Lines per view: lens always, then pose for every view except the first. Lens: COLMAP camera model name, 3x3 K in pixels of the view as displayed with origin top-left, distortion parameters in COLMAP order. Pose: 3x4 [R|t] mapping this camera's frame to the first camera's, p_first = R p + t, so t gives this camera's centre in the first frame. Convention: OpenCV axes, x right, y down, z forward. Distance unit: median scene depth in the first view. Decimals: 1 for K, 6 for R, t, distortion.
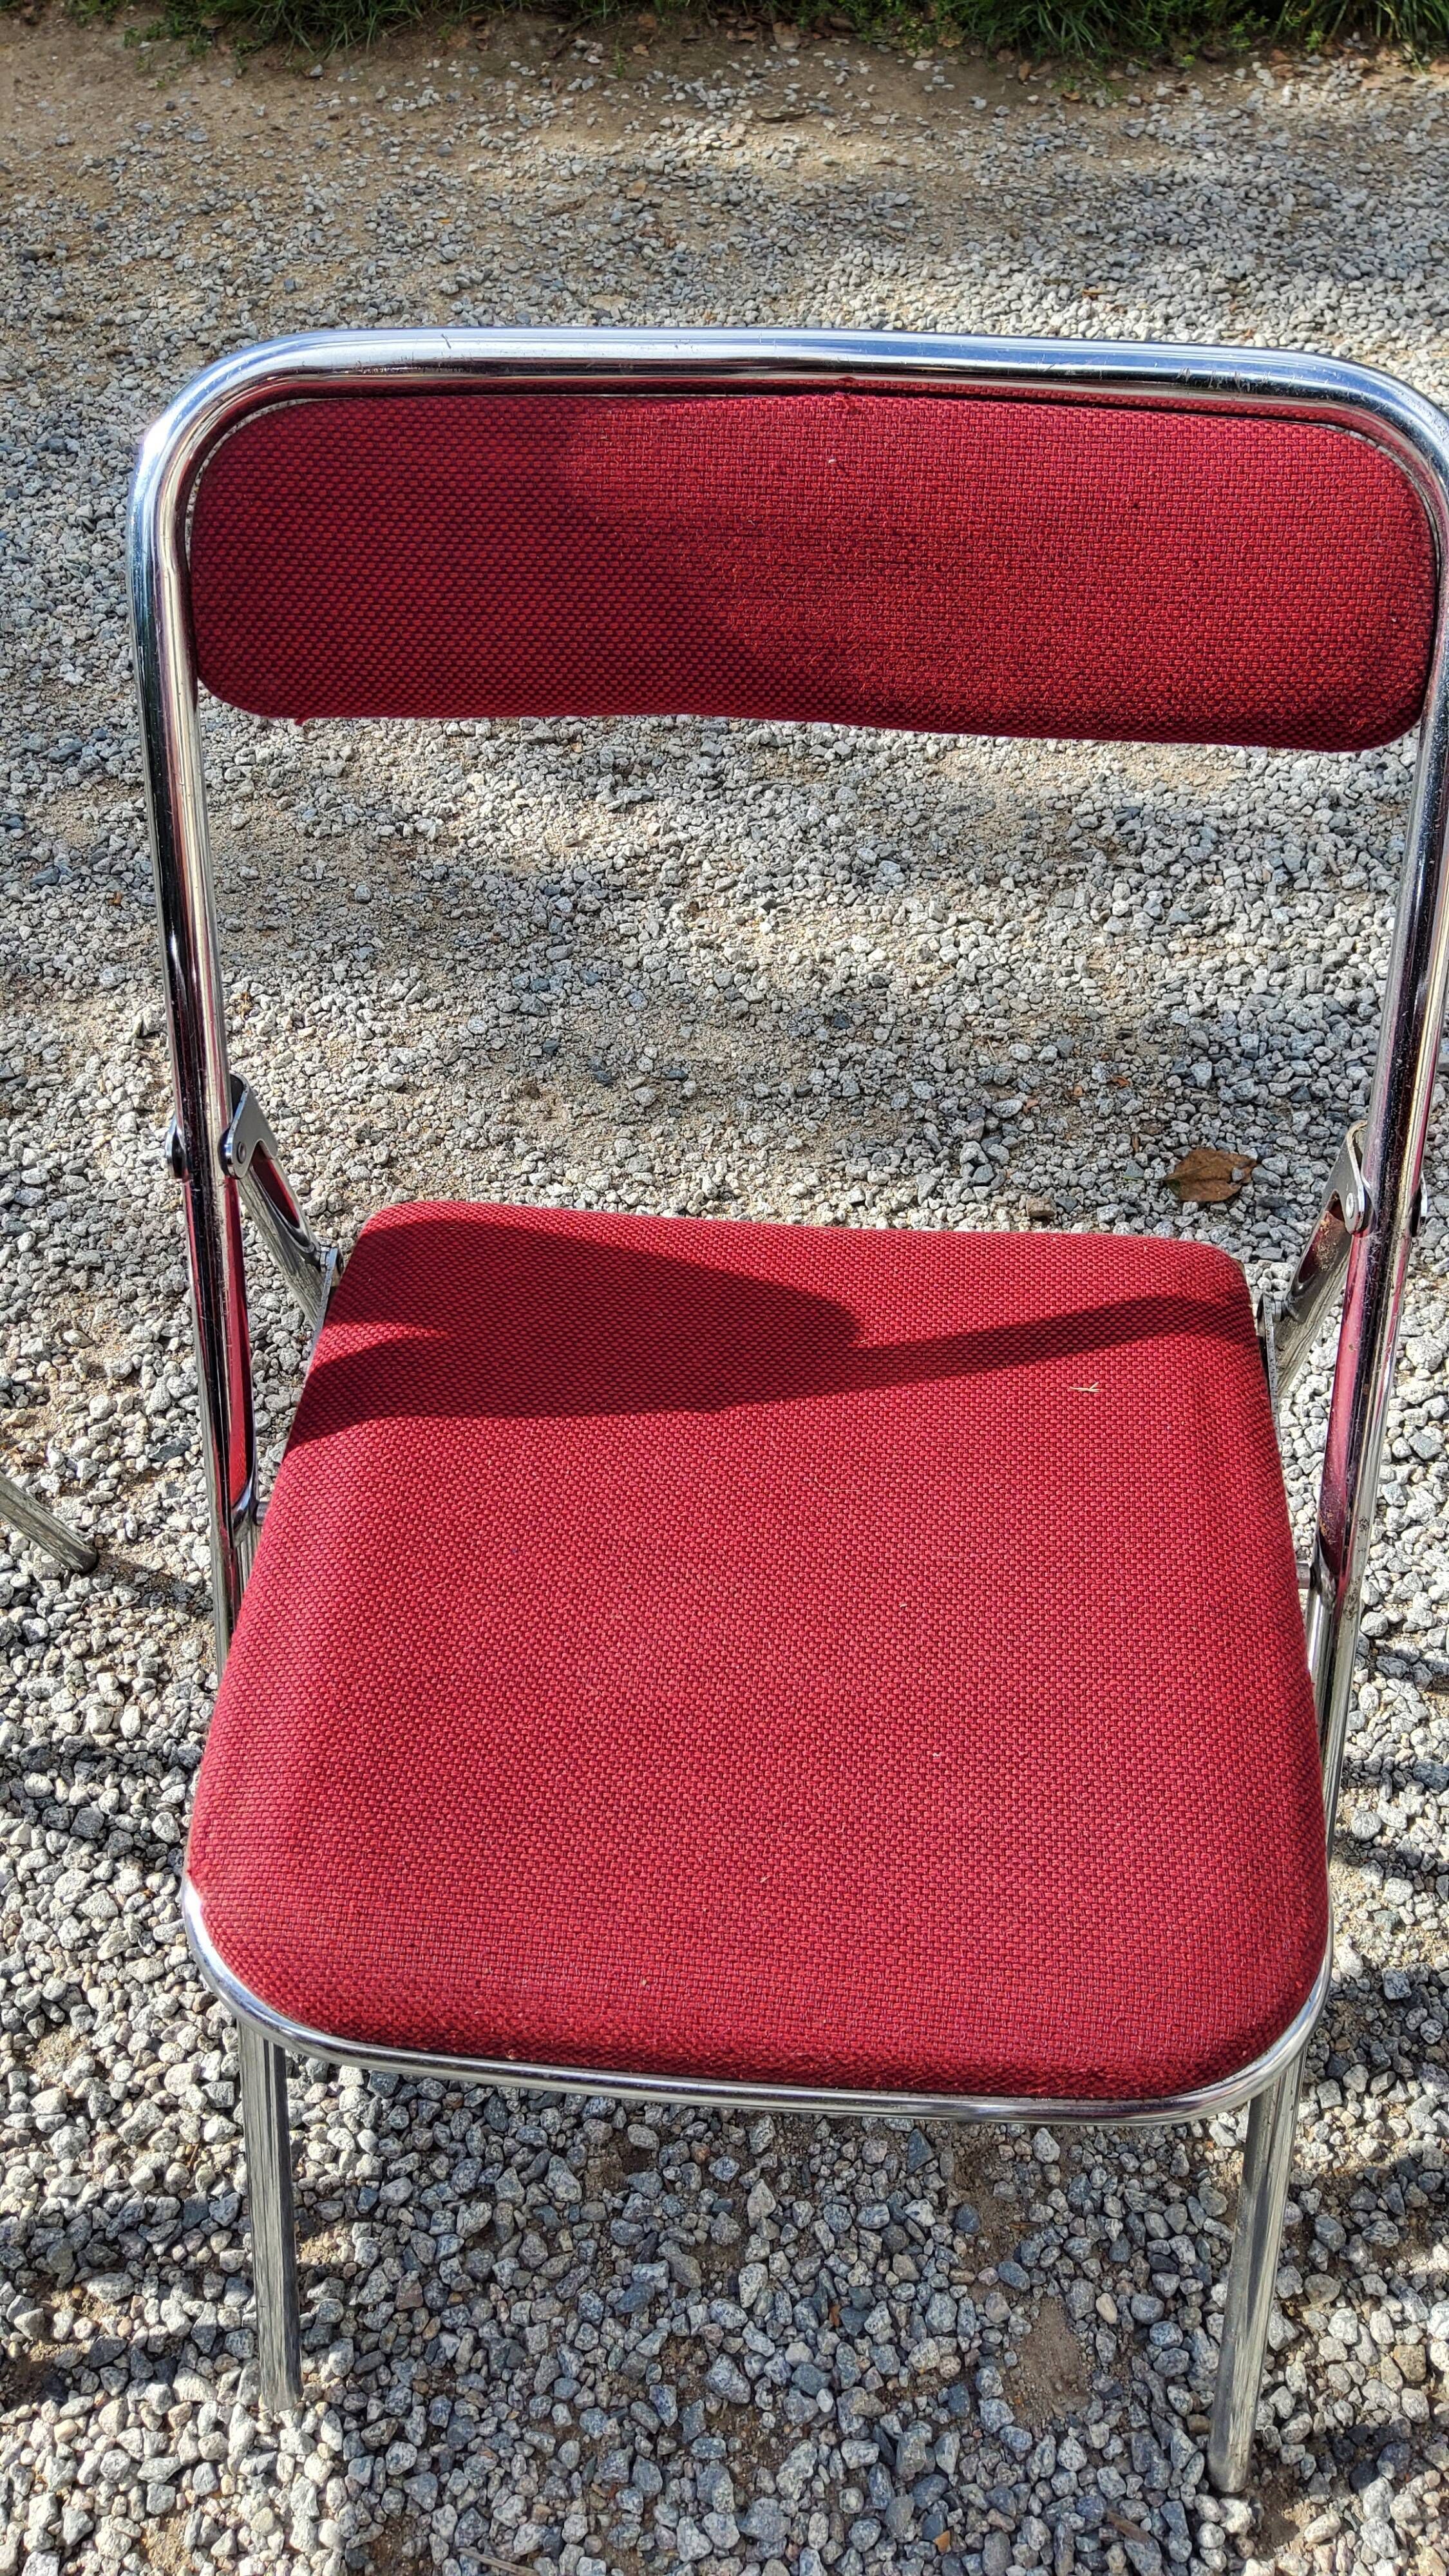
lens RADIAL K [[1962.5, 0, 729.1], [0, 1962.5, 1279.1], [0, 0, 1]] dist [0.022263, -0.049763]
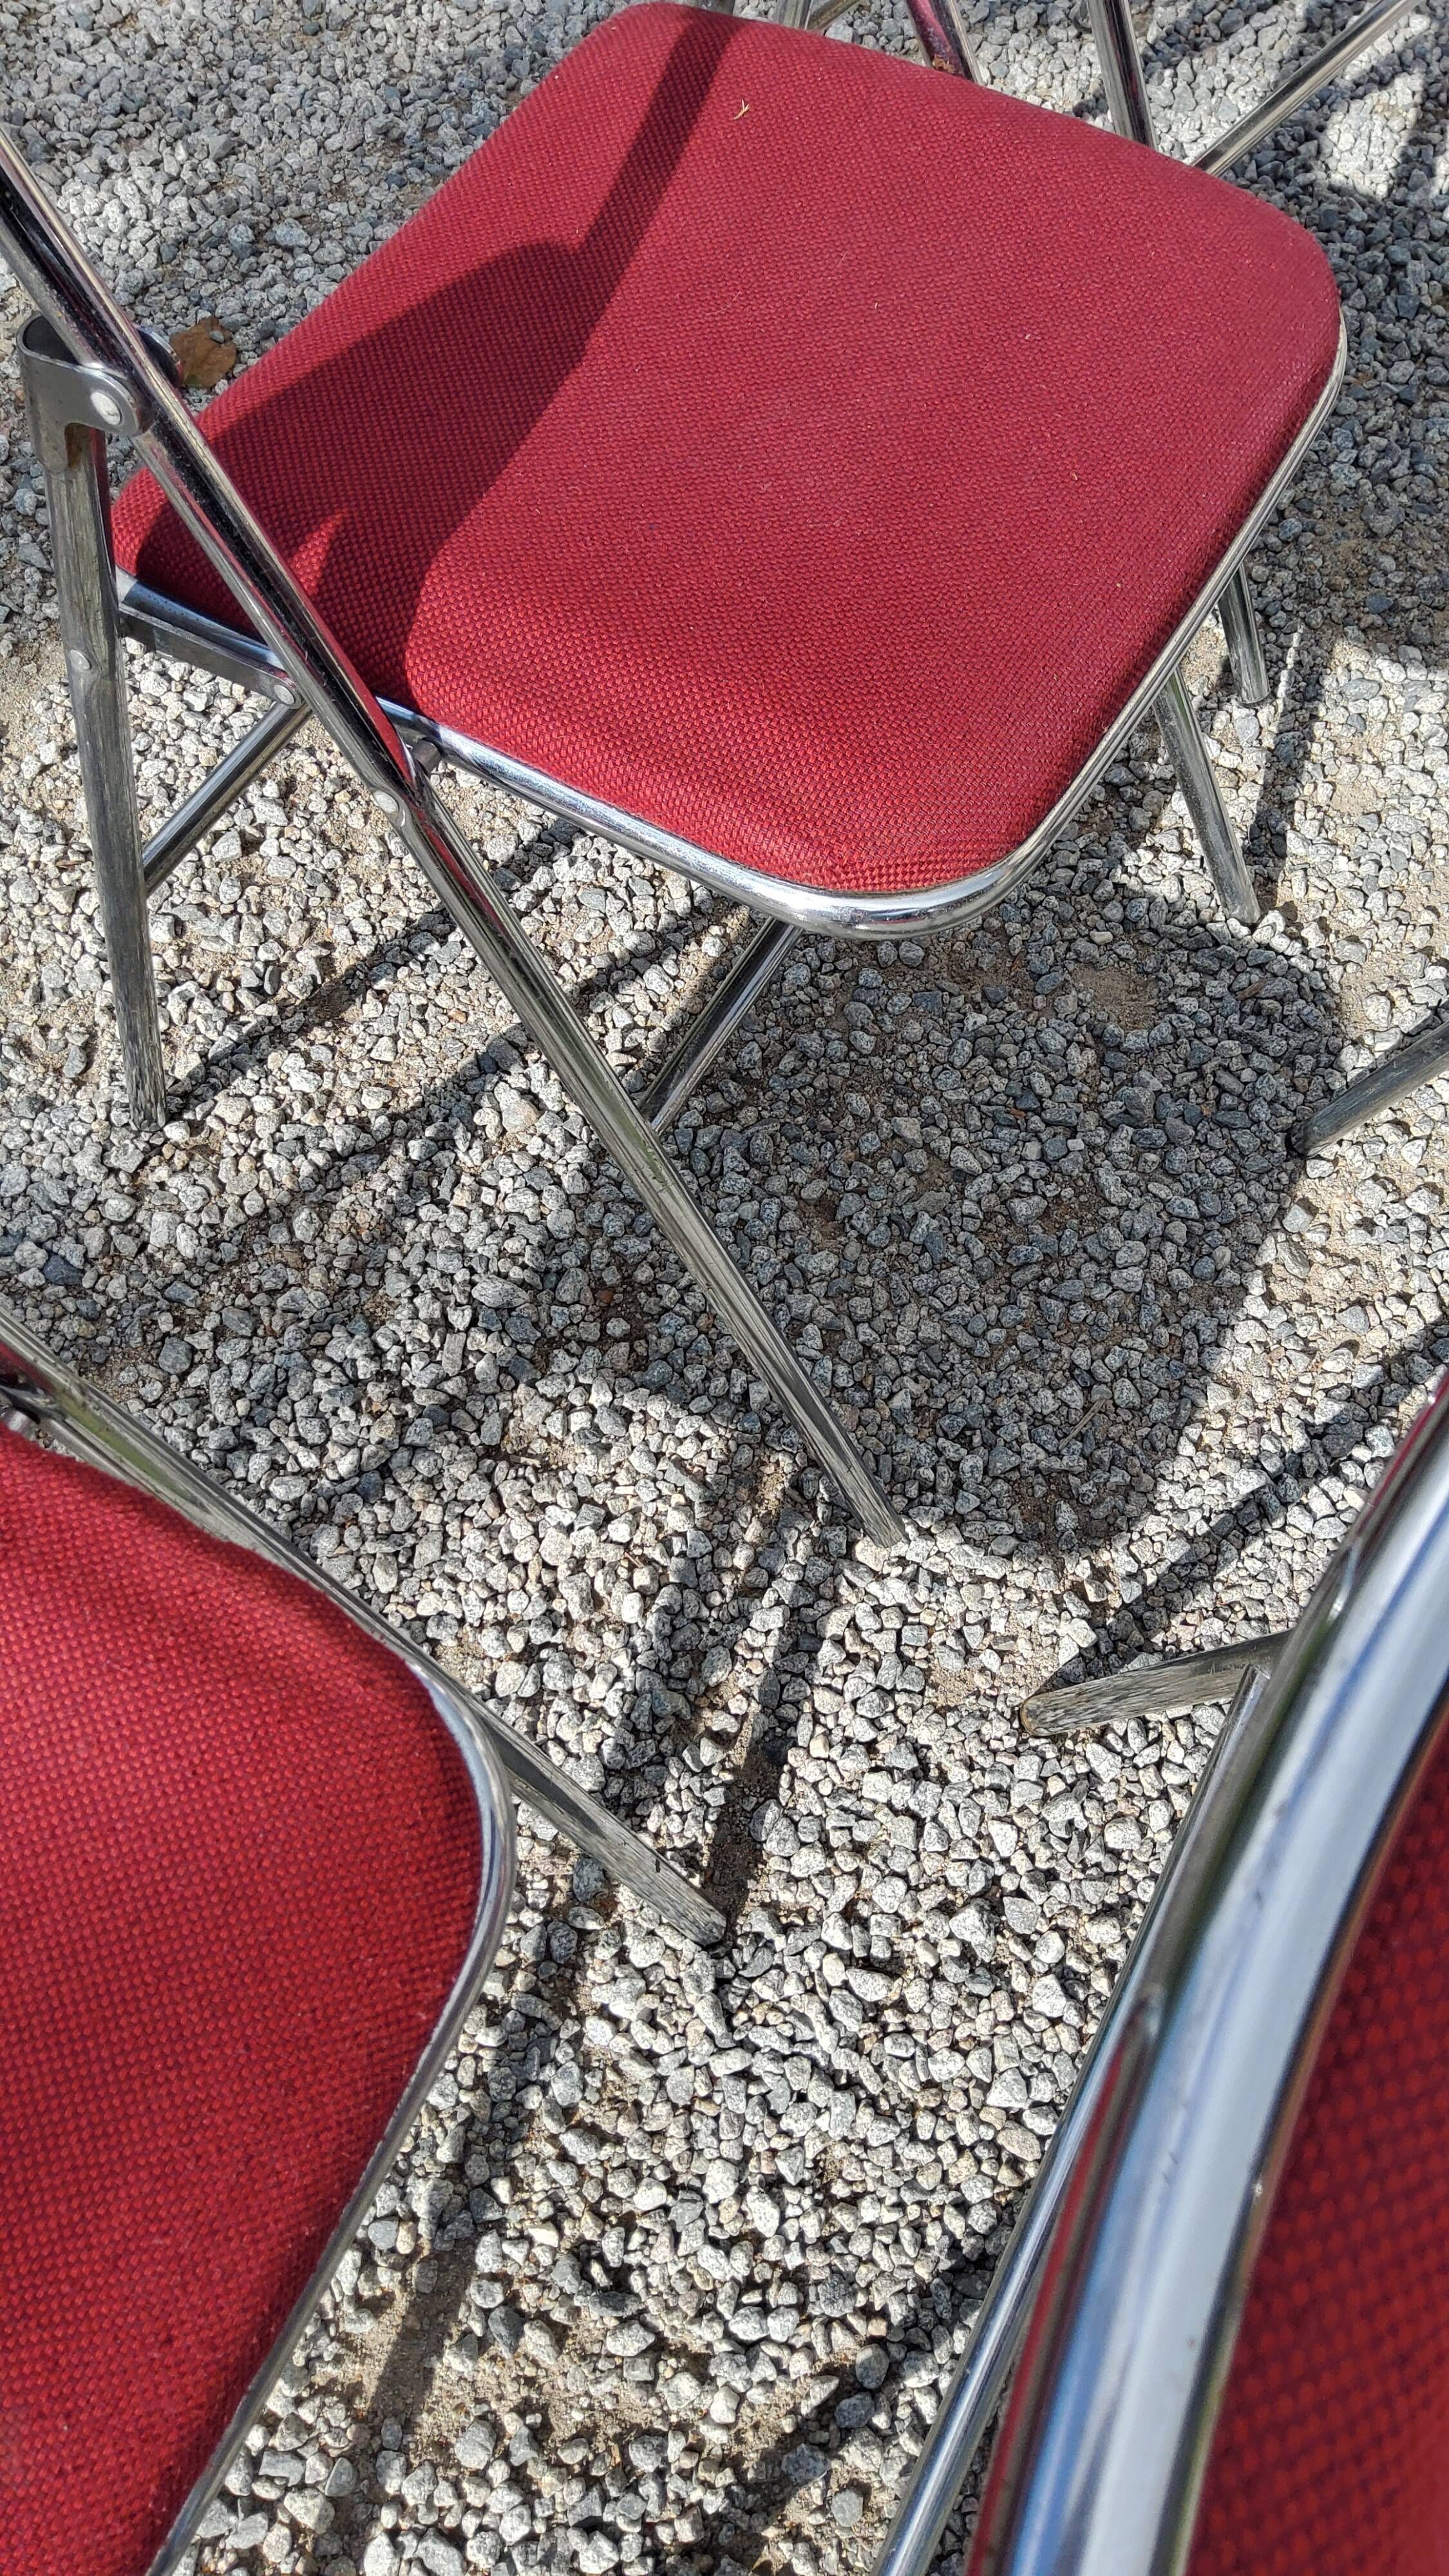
lens RADIAL K [[1889.7, 0, 722.0], [0, 1889.7, 1294.3], [0, 0, 1]] dist [0.119275, -0.184742]
pose [[0.435506, -0.798907, 0.414827, -0.399419], [0.683307, 0.593387, 0.425421, -0.006592], [-0.586025, 0.098181, 0.804323, 0.143087]]
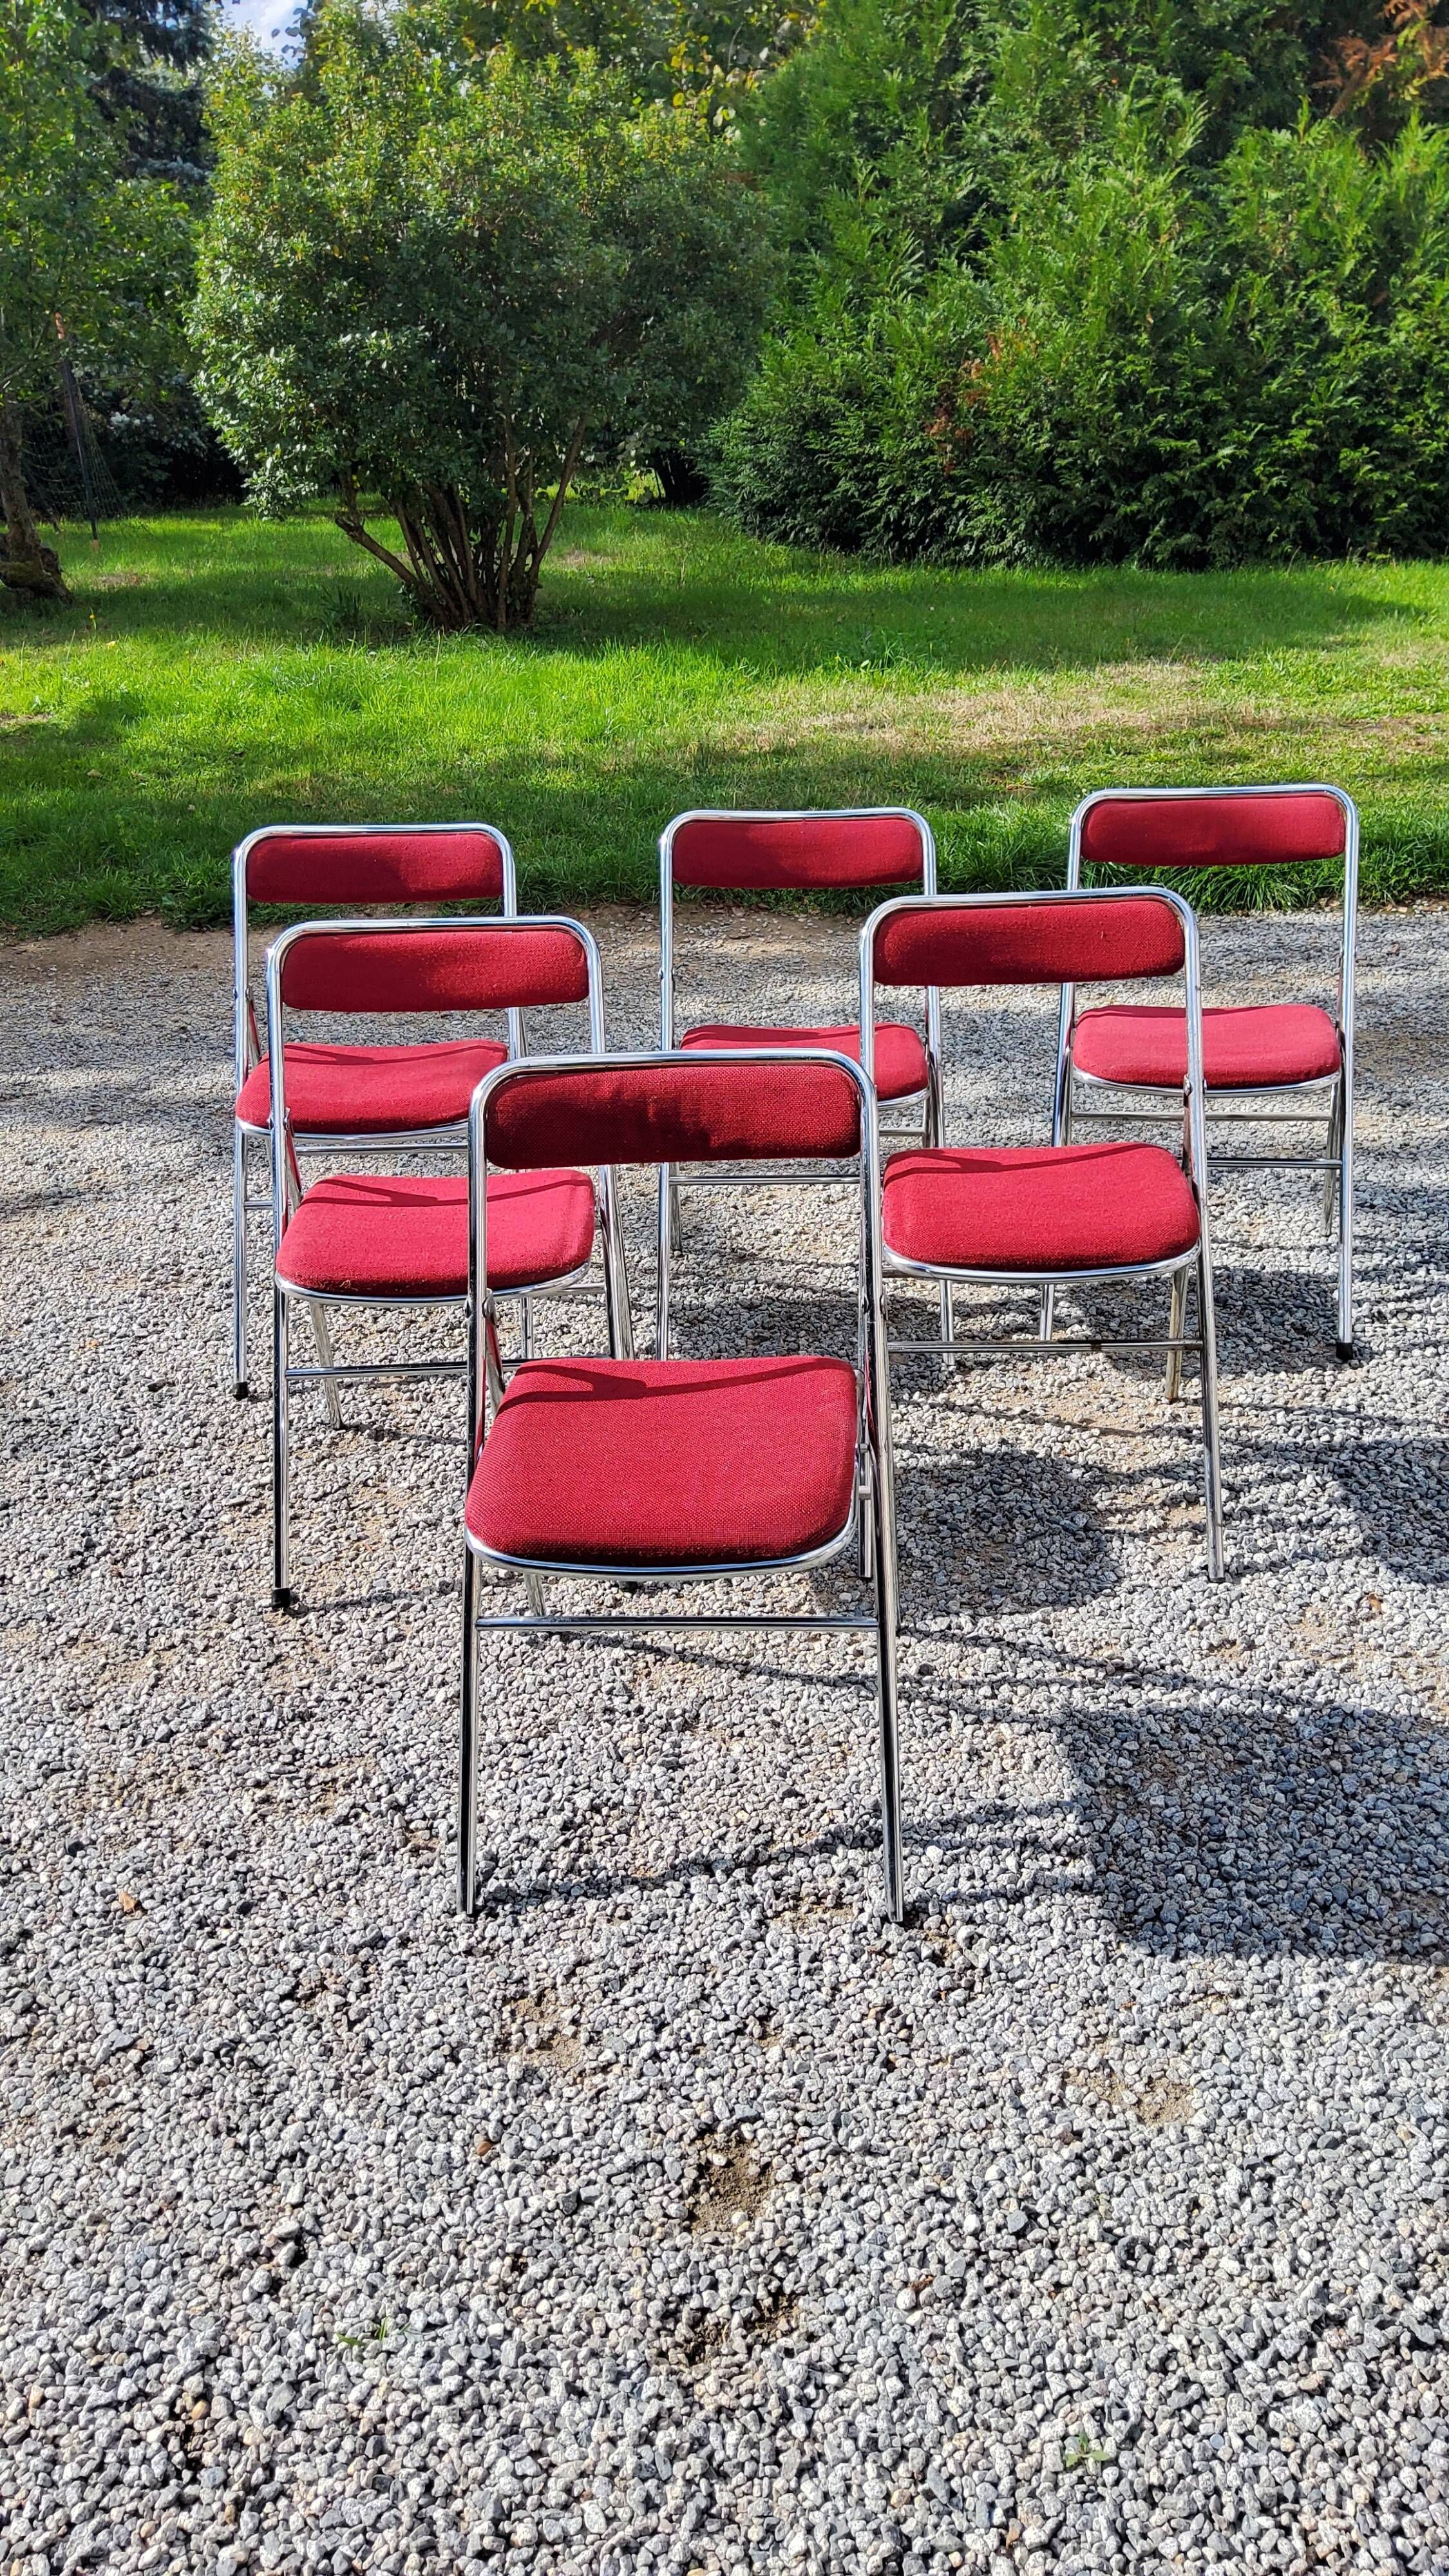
lens RADIAL K [[1953.2, 0, 732.5], [0, 1953.2, 1282.2], [0, 0, 1]] dist [0.084244, -0.148896]
pose [[0.998202, -0.021567, 0.055924, -0.194184], [0.044887, 0.887295, -0.459013, 1.303807], [-0.039722, 0.460698, 0.886668, -1.307895]]
